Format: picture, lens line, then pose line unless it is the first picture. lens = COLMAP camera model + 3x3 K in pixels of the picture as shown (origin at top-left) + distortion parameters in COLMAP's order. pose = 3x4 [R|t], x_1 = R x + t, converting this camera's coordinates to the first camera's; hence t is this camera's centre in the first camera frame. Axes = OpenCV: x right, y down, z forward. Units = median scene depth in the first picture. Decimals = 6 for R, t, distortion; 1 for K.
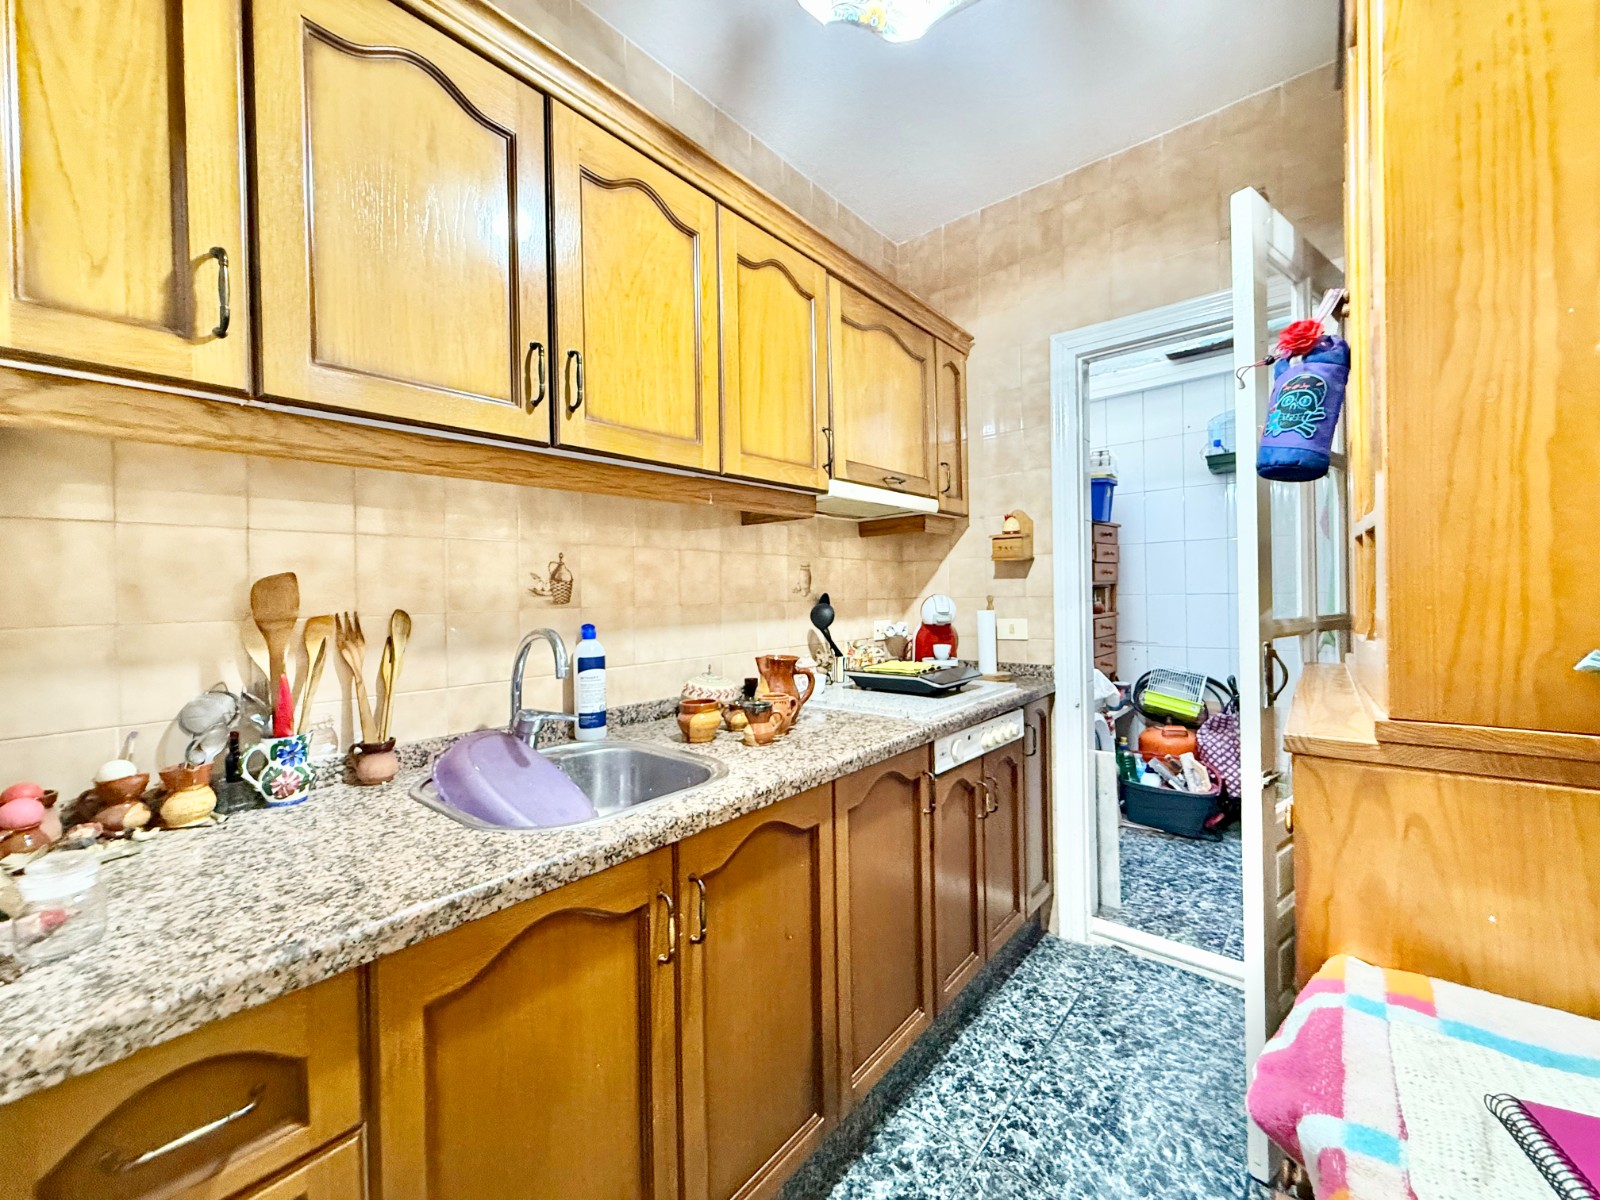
lens RADIAL K [[636.4, 0, 789.8], [0, 636.4, 597.3], [0, 0, 1]] dist [0.003018, 0.000023]
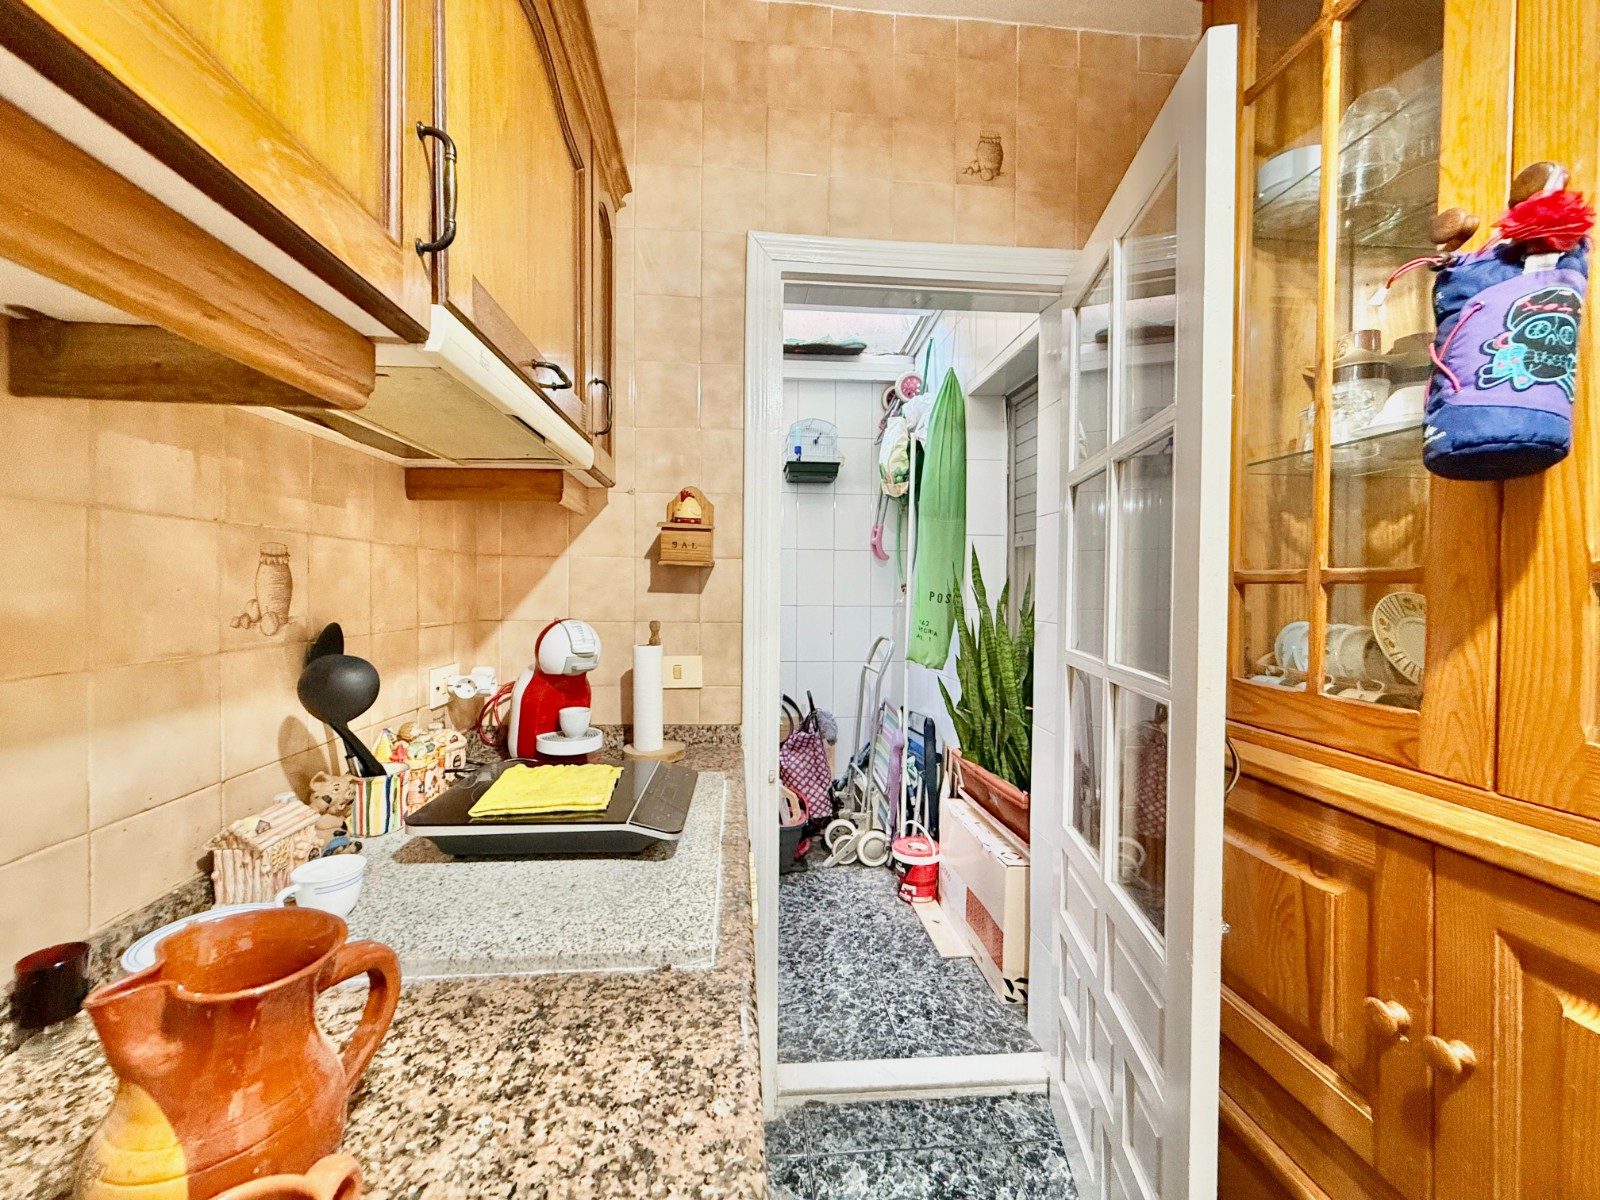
lens RADIAL K [[636.4, 0, 789.8], [0, 636.4, 597.3], [0, 0, 1]] dist [0.003018, 0.000023]
pose [[0.697618, 0.012368, 0.716364, -0.030401], [-0.018246, 0.999833, 0.000507, -0.026422], [-0.716238, -0.013425, 0.697727, 0.452911]]
